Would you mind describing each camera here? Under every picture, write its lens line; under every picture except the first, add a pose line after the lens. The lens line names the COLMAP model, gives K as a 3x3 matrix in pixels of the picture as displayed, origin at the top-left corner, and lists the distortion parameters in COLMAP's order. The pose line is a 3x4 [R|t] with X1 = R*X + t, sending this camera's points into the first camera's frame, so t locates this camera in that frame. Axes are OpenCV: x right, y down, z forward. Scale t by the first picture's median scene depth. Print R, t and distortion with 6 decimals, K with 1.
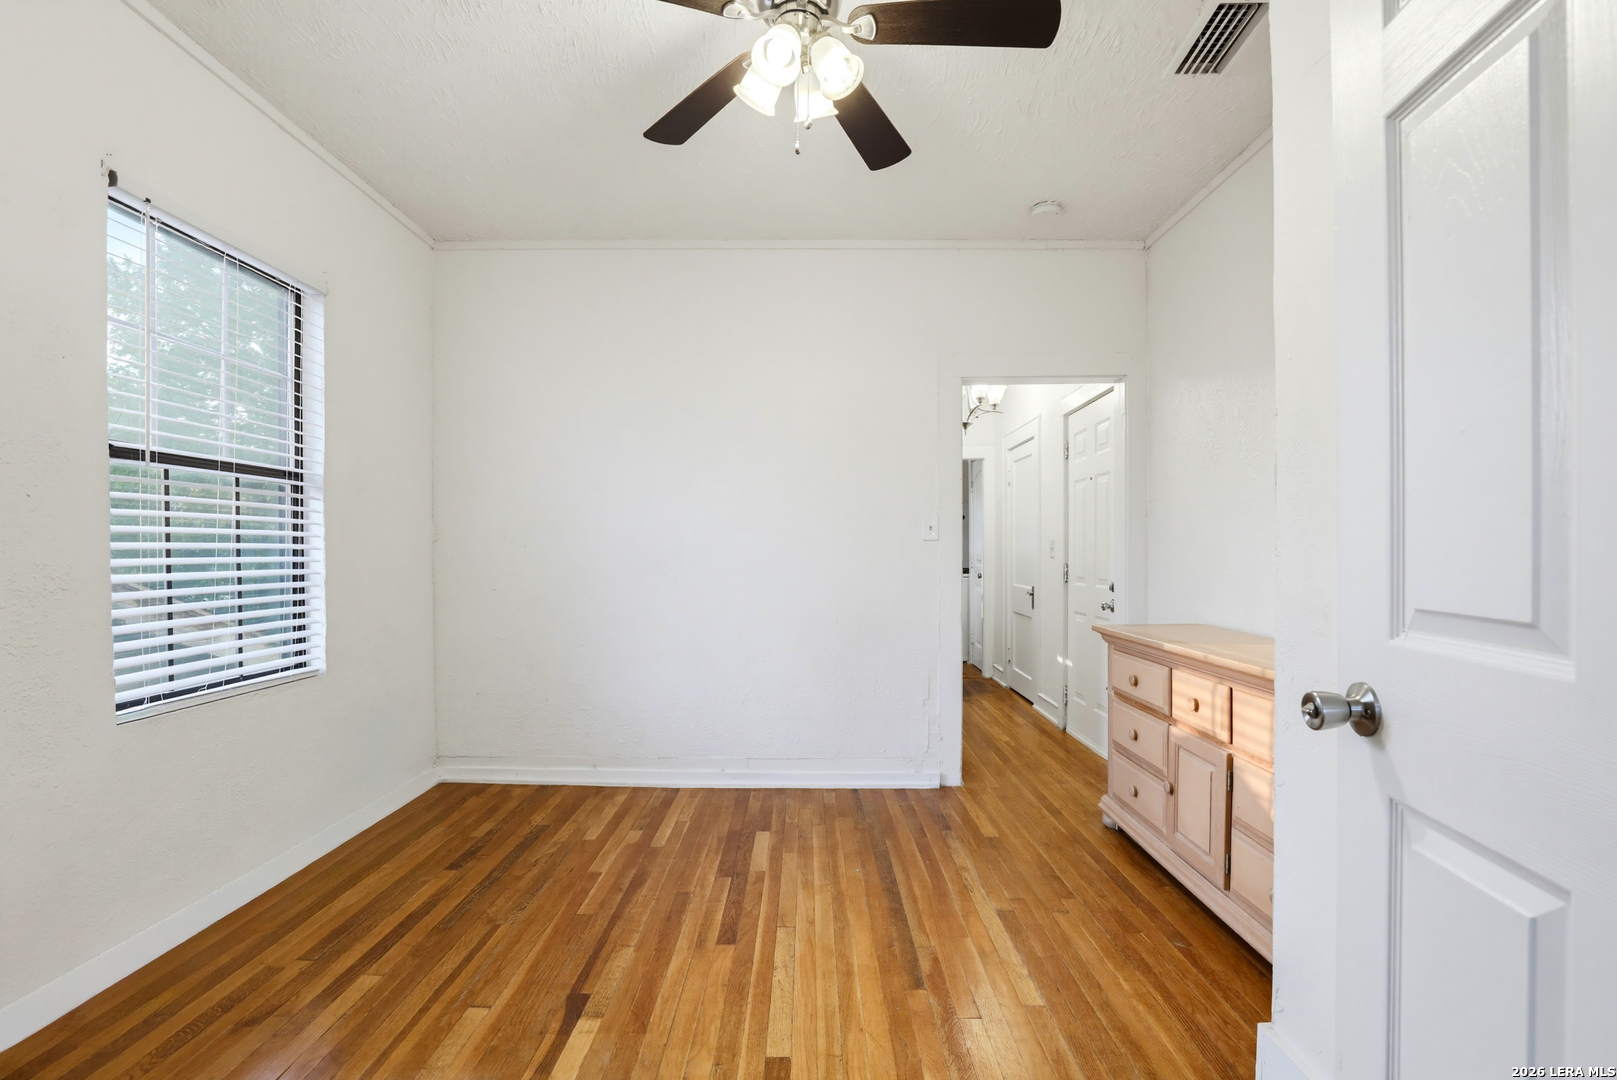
lens RADIAL K [[753.3, 0, 810.9], [0, 753.3, 547.4], [0, 0, 1]] dist [-0.034982, 0.004864]
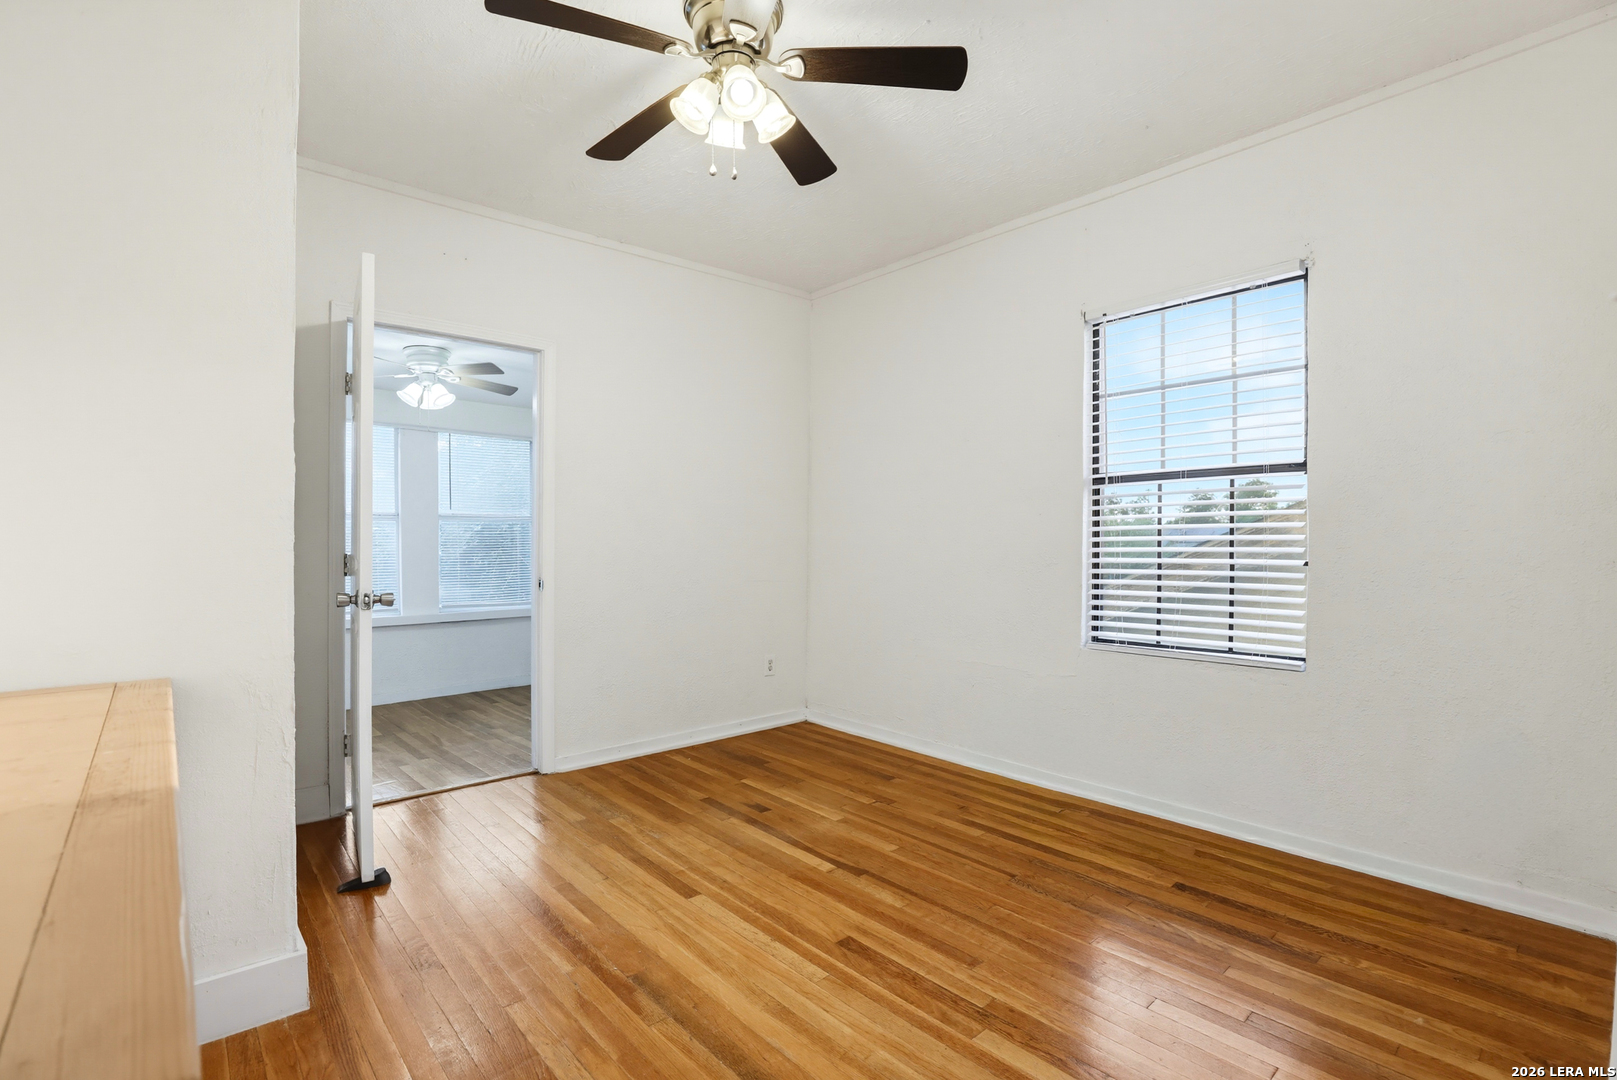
lens RADIAL K [[753.3, 0, 839.3], [0, 753.3, 550.5], [0, 0, 1]] dist [-0.034982, 0.004864]
pose [[-0.731757, 0.002125, -0.681562, 0.569720], [0.002337, 0.999997, 0.000609, 0.019185], [0.681562, -0.001148, -0.731760, 1.753560]]
